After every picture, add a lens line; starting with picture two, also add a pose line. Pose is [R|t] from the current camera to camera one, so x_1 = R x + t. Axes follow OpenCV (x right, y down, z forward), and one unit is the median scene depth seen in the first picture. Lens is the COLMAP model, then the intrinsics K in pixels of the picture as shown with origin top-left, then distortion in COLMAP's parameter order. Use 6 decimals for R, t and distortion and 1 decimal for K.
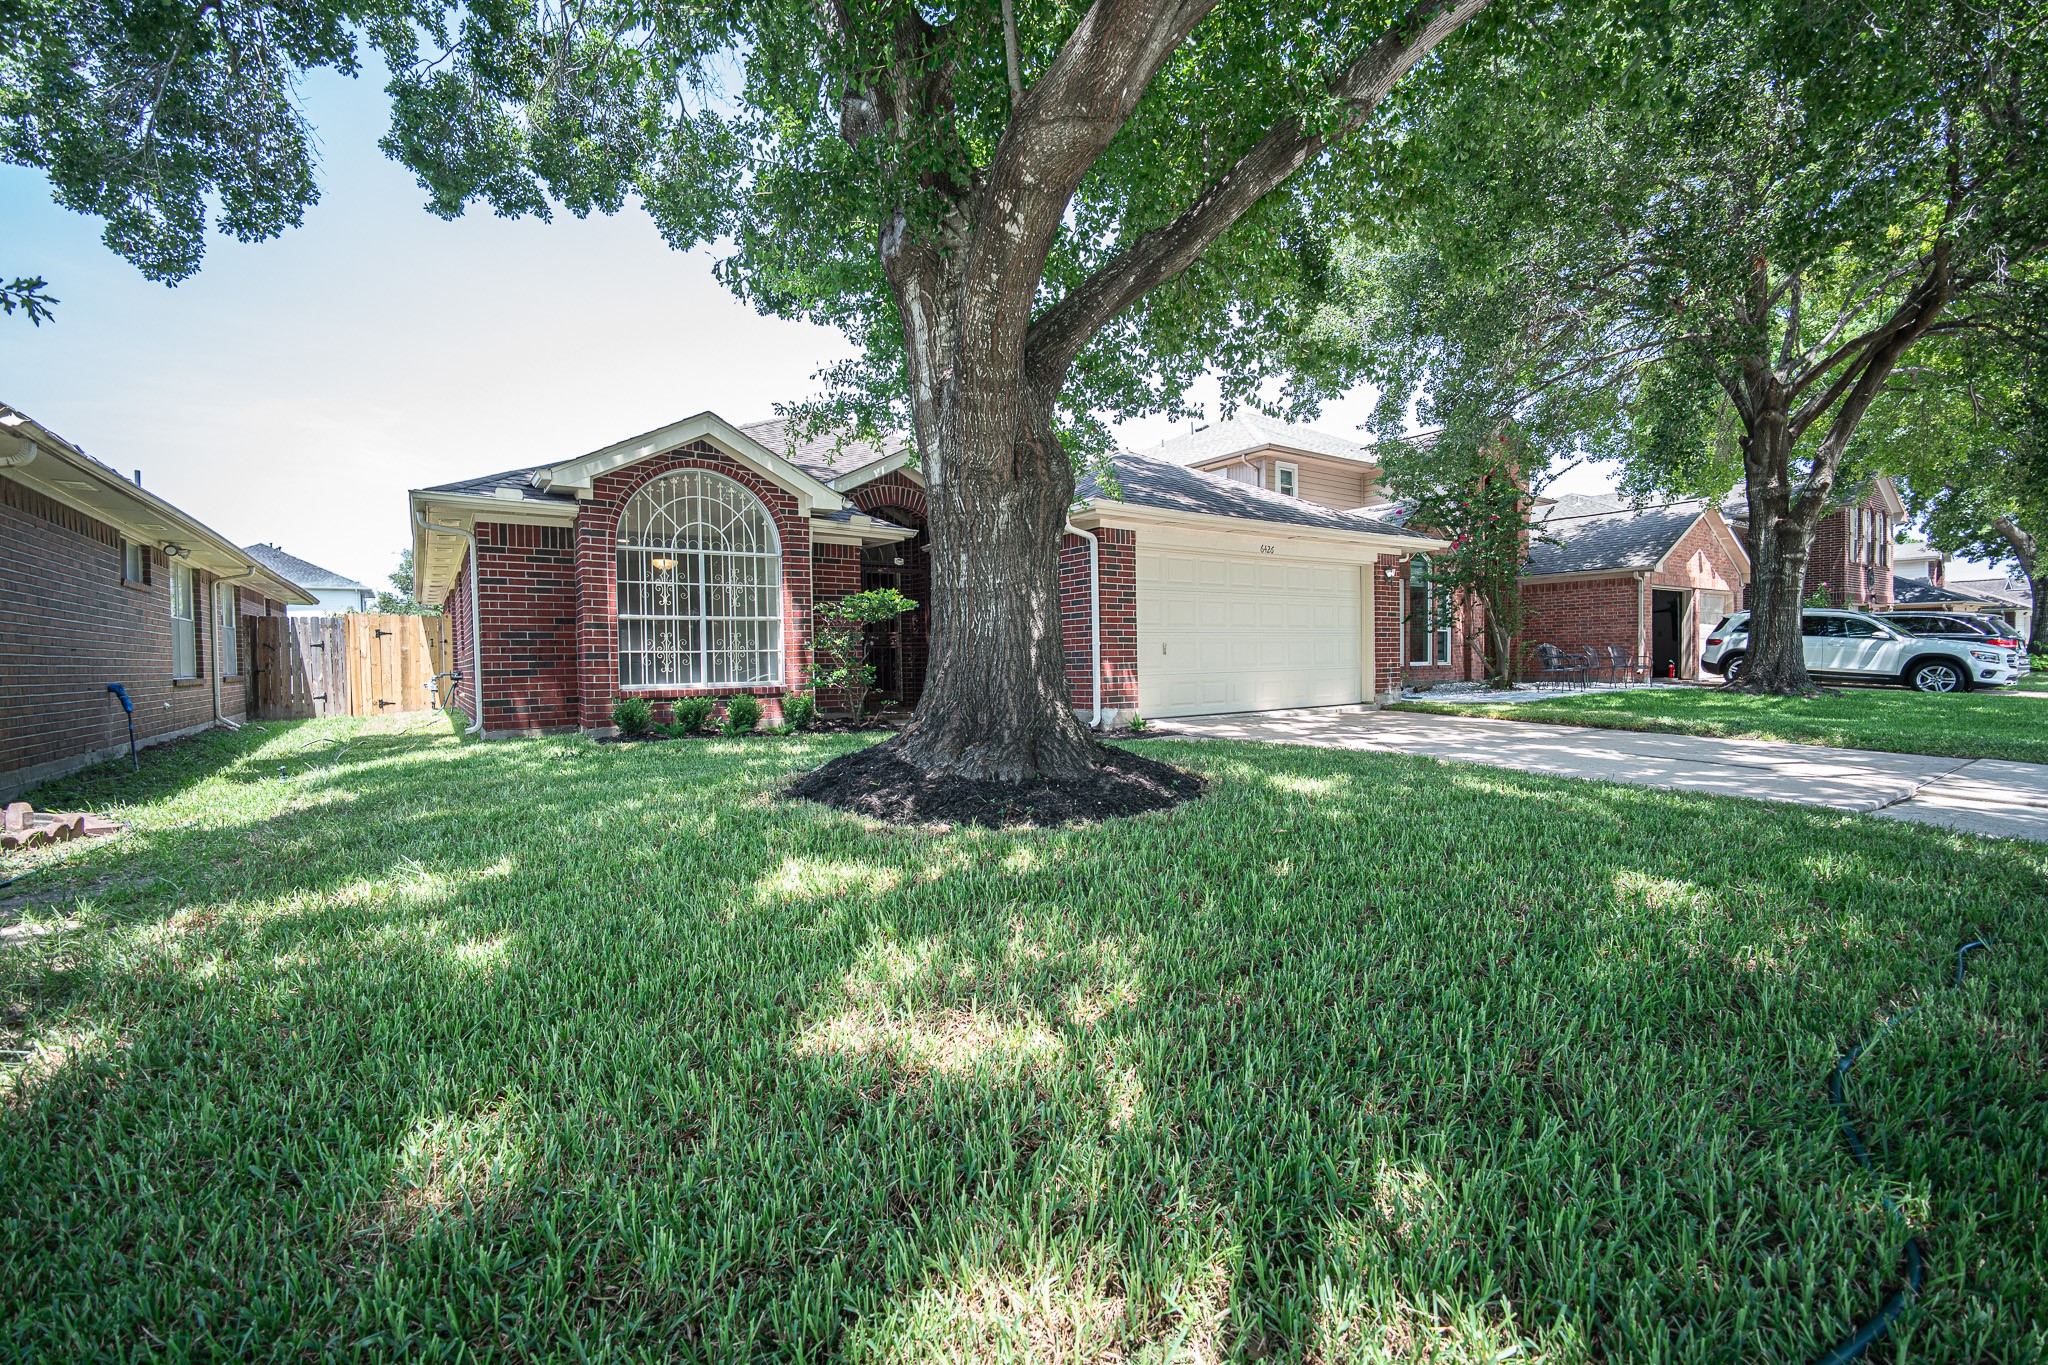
lens RADIAL K [[884.1, 0, 1022.0], [0, 884.1, 678.1], [0, 0, 1]] dist [-0.018515, 0.005968]
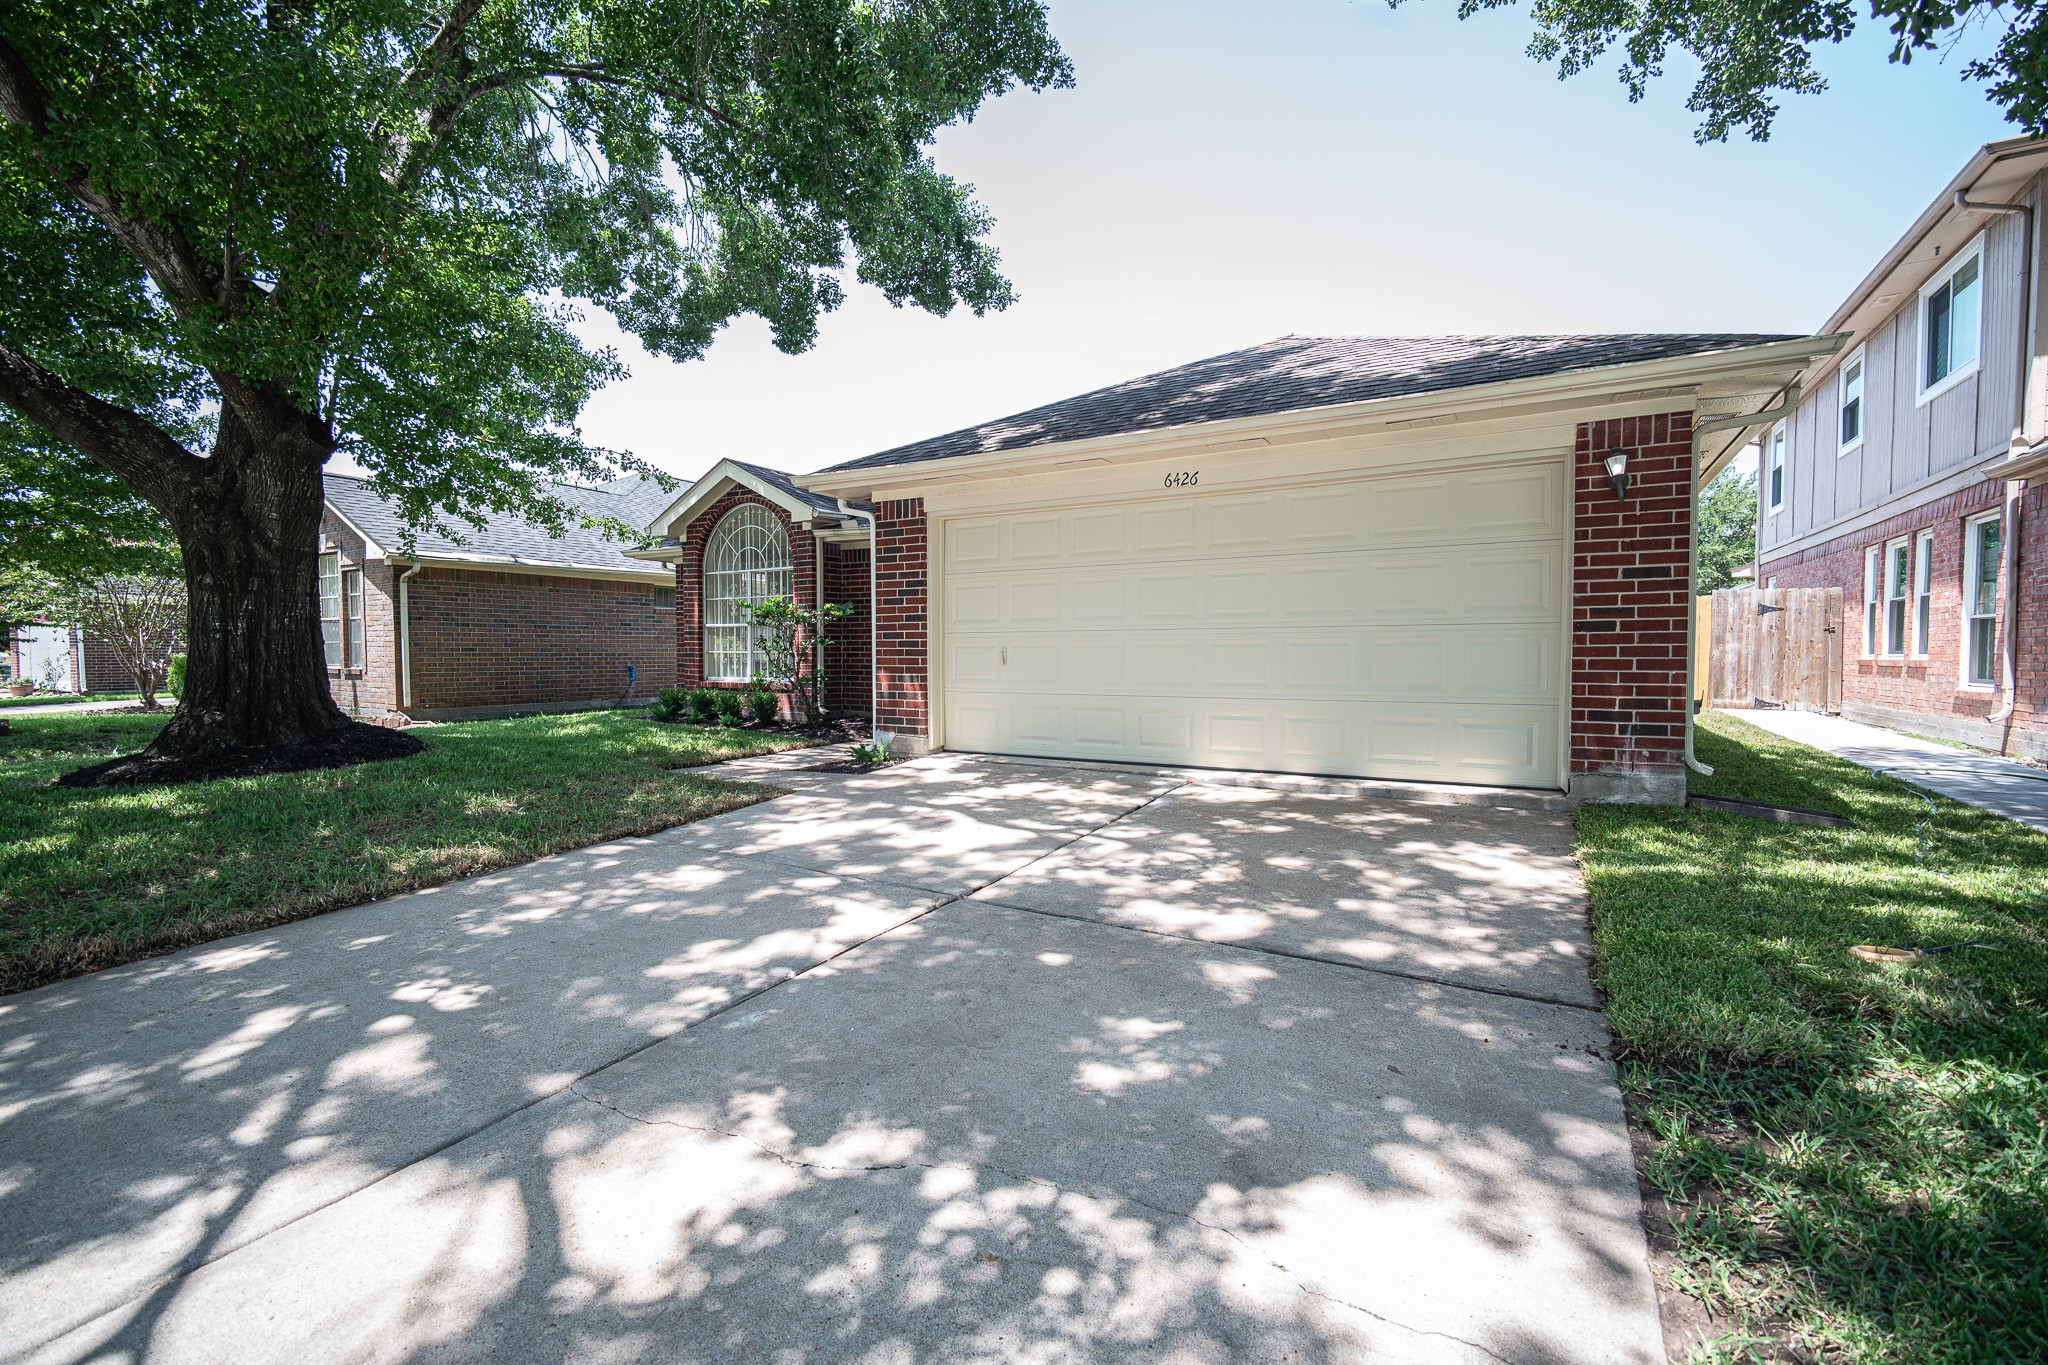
lens RADIAL K [[884.1, 0, 1014.3], [0, 884.1, 682.5], [0, 0, 1]] dist [-0.018515, 0.005968]
pose [[0.416004, 0.045545, -0.908221, 0.861265], [-0.025167, 0.998939, 0.038566, -0.042234], [0.909014, 0.006813, 0.416709, 0.776228]]
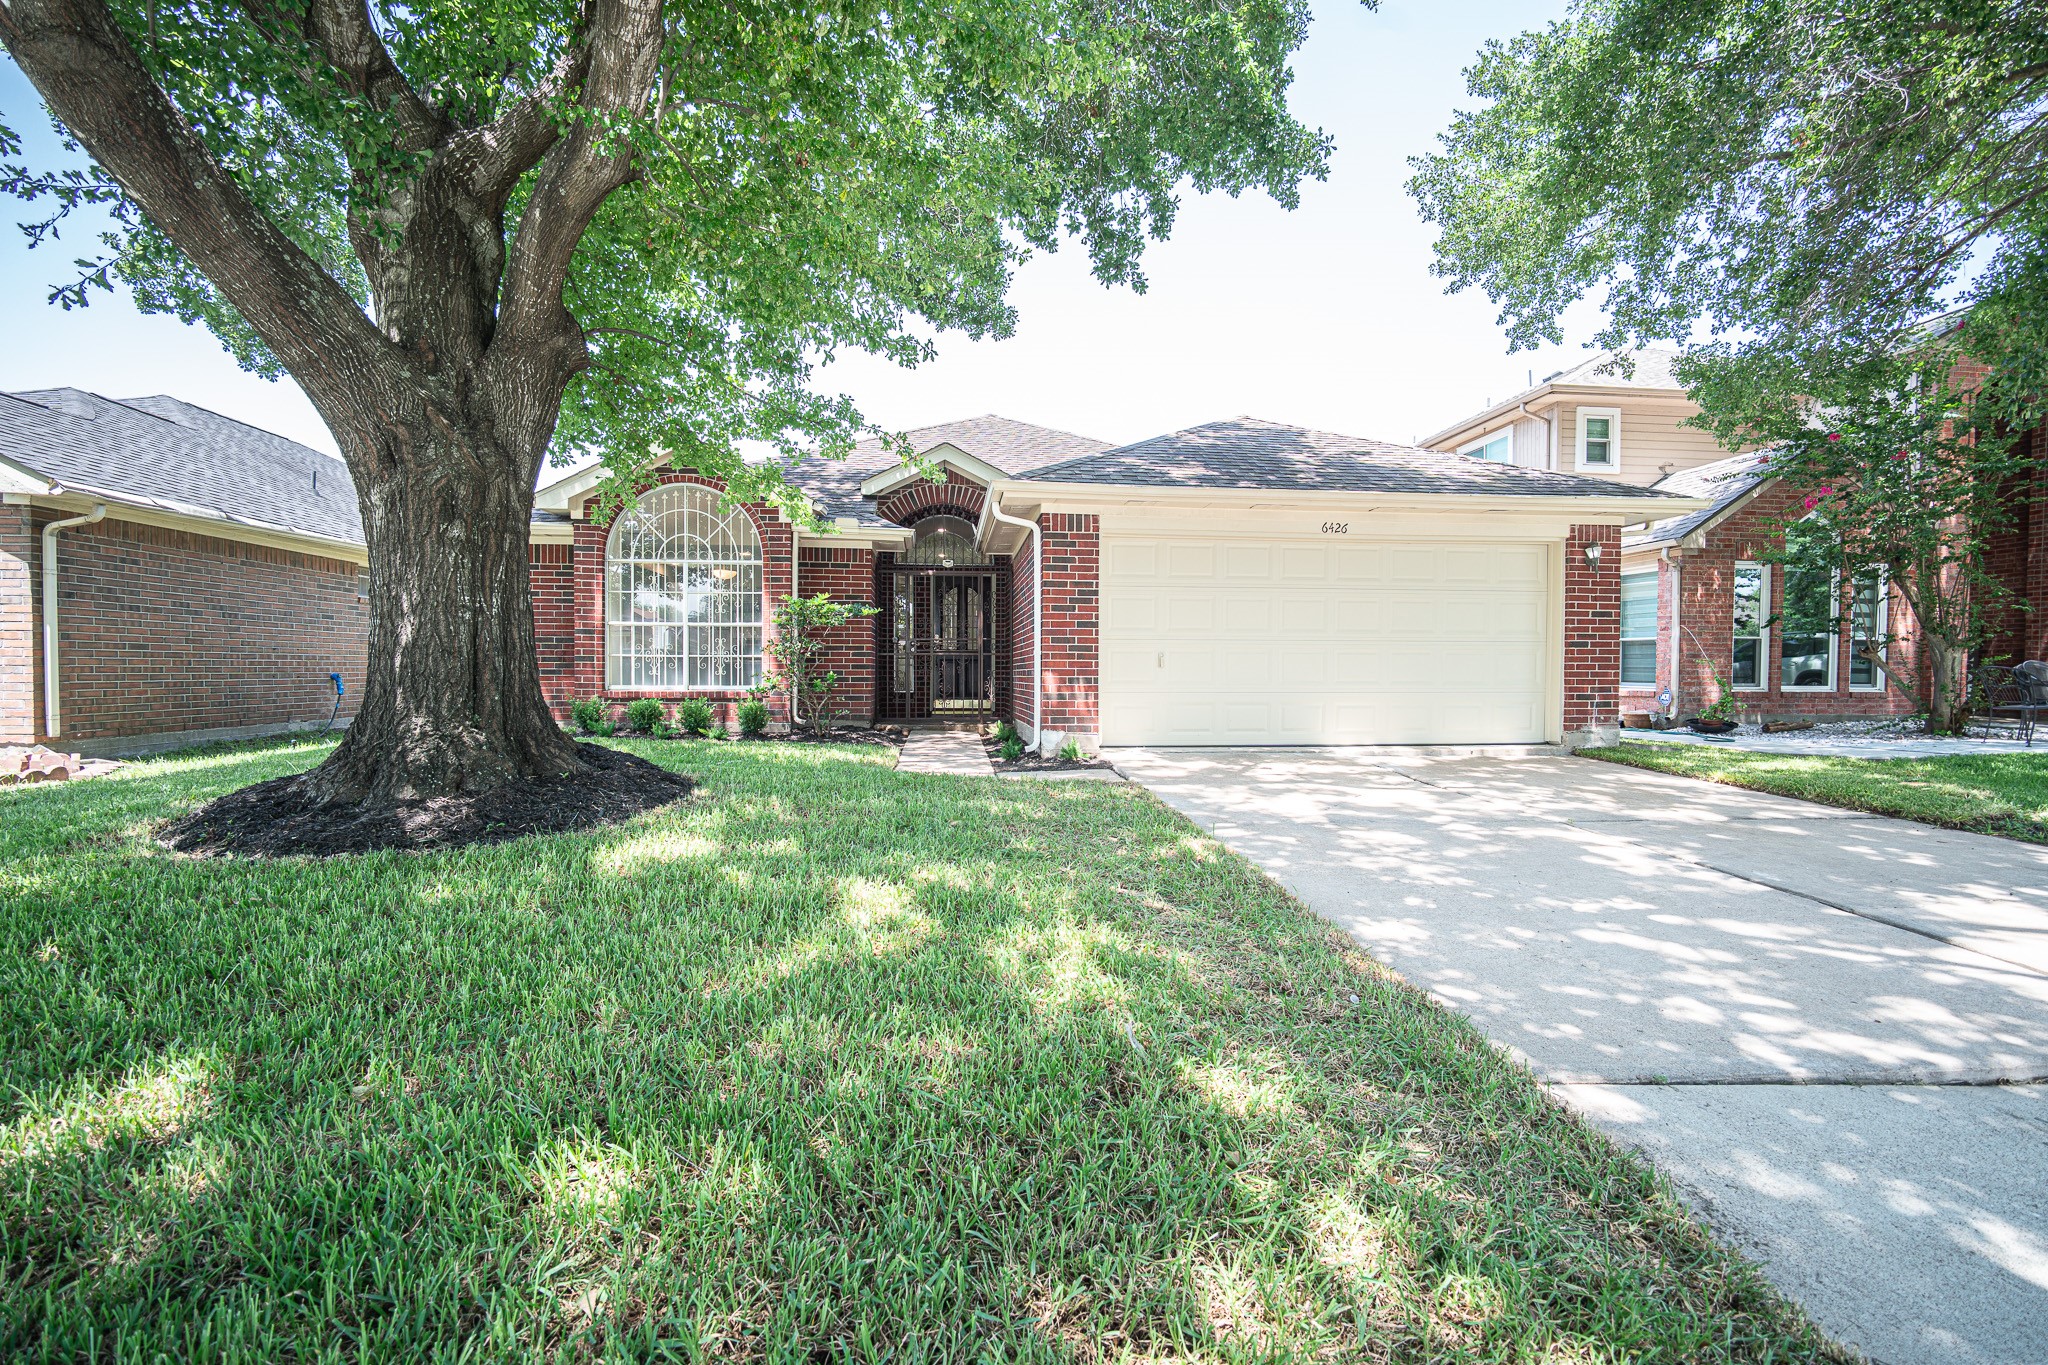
lens RADIAL K [[884.1, 0, 1018.2], [0, 884.1, 680.0], [0, 0, 1]] dist [-0.018515, 0.005968]
pose [[0.868857, 0.025893, -0.494386, 0.480818], [-0.029114, 0.999575, 0.001186, -0.013220], [0.494207, 0.013364, 0.869241, 0.262094]]
